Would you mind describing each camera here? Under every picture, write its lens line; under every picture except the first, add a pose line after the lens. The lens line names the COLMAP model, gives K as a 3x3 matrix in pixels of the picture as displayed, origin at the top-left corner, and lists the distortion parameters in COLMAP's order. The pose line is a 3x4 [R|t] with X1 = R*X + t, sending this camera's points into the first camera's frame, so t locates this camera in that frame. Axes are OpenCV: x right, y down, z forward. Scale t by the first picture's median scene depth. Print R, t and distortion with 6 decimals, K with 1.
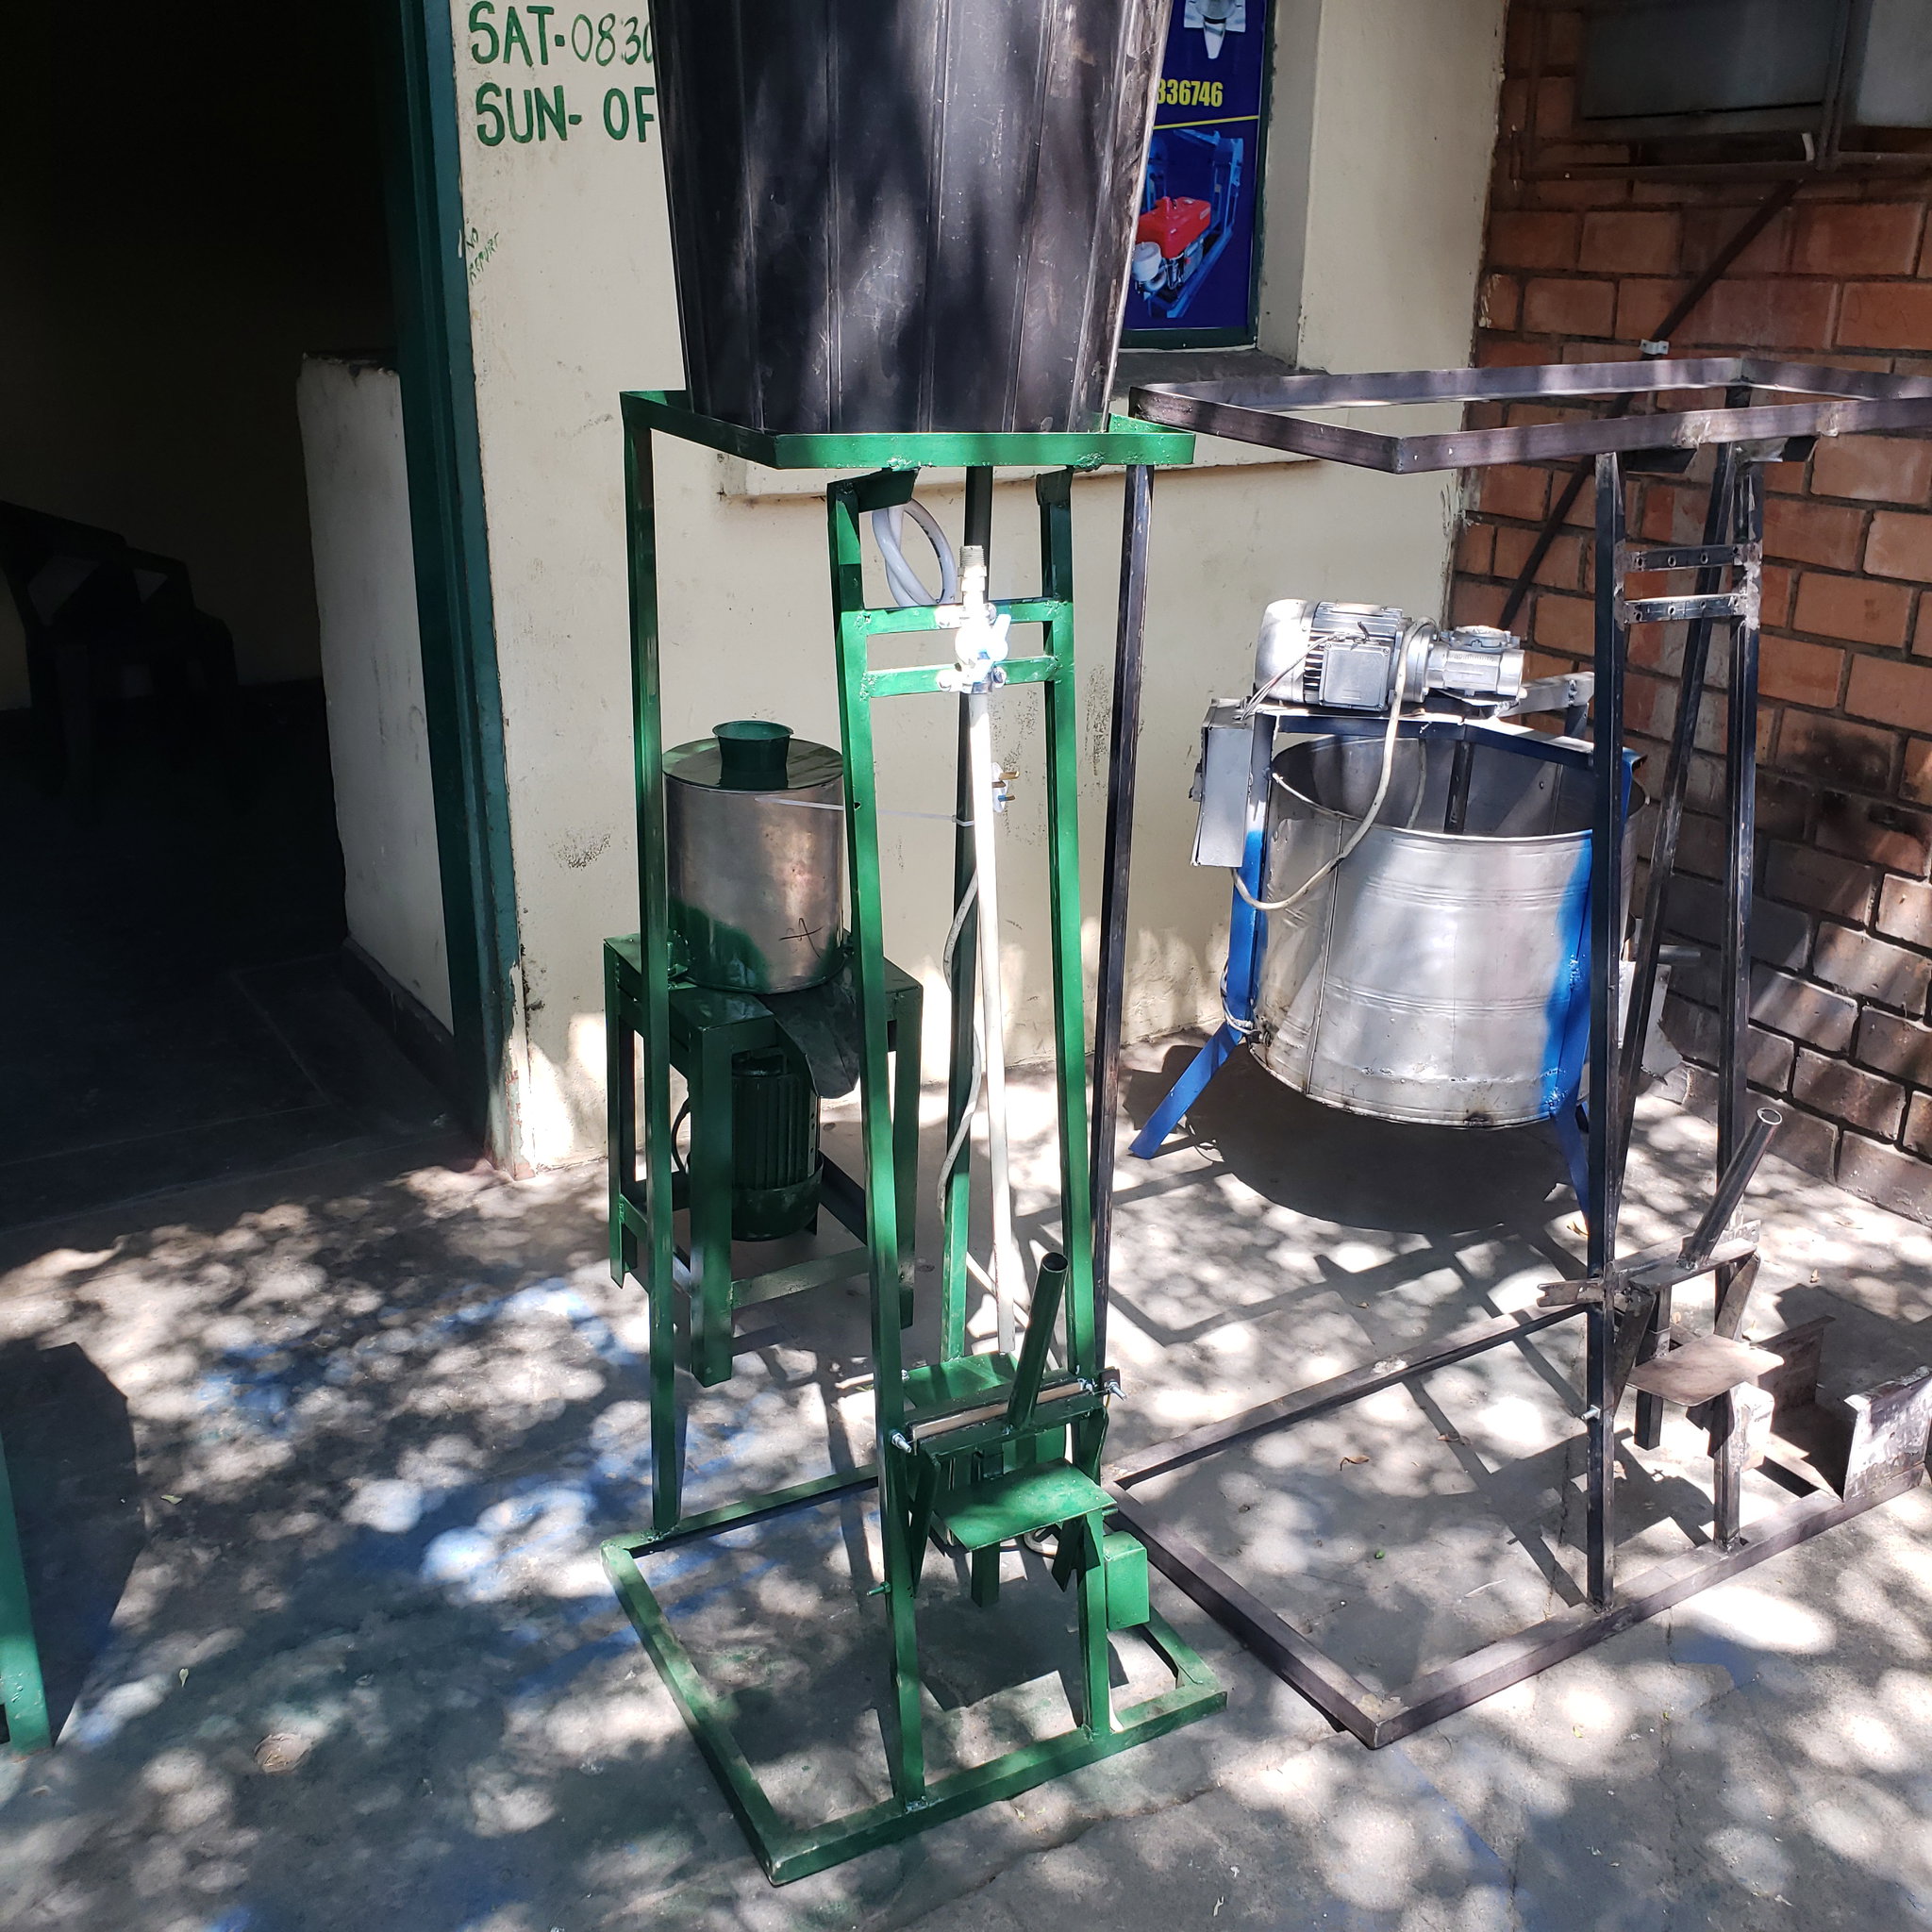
lens RADIAL K [[1979.8, 0, 910.5], [0, 1979.8, 966.8], [0, 0, 1]] dist [-0.005918, -0.003669]
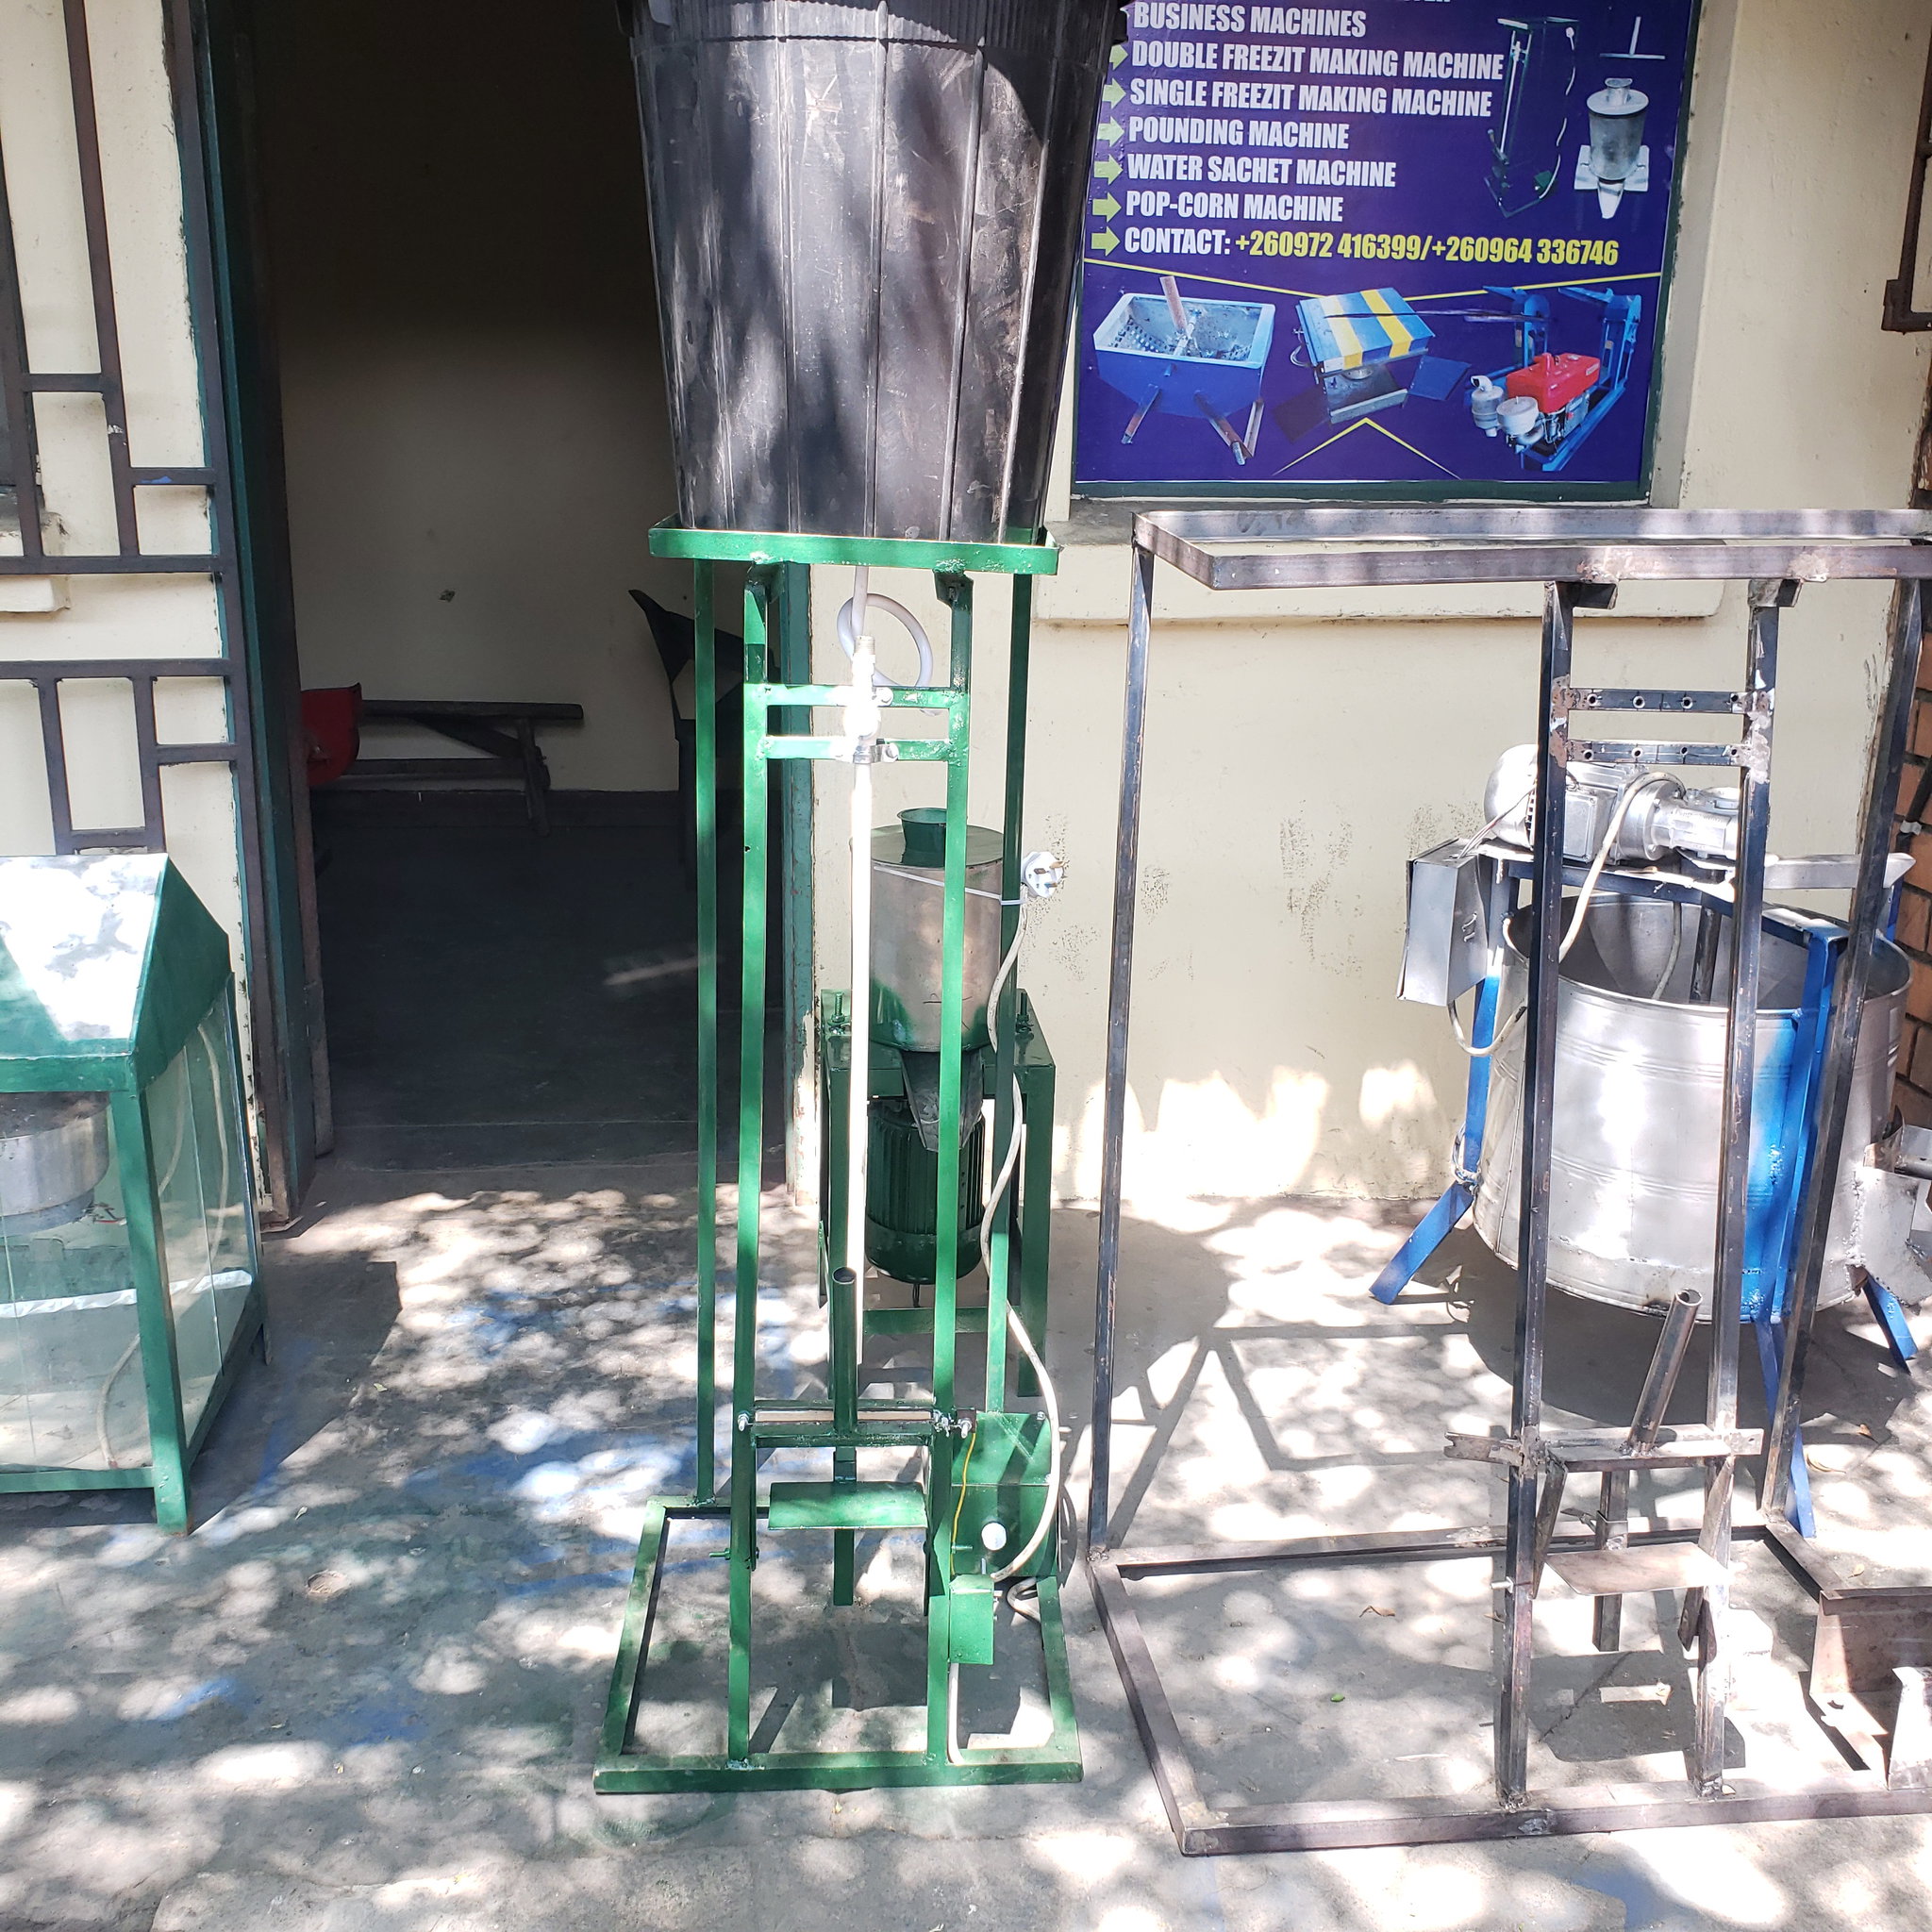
lens RADIAL K [[1970.1, 0, 966.0], [0, 1970.1, 966.0], [0, 0, 1]] dist [0.009655, -0.043171]
pose [[0.904177, 0.119316, -0.410154, 0.381081], [-0.152429, 0.987105, -0.048873, 0.014559], [0.399034, 0.106709, 0.910706, 0.004885]]
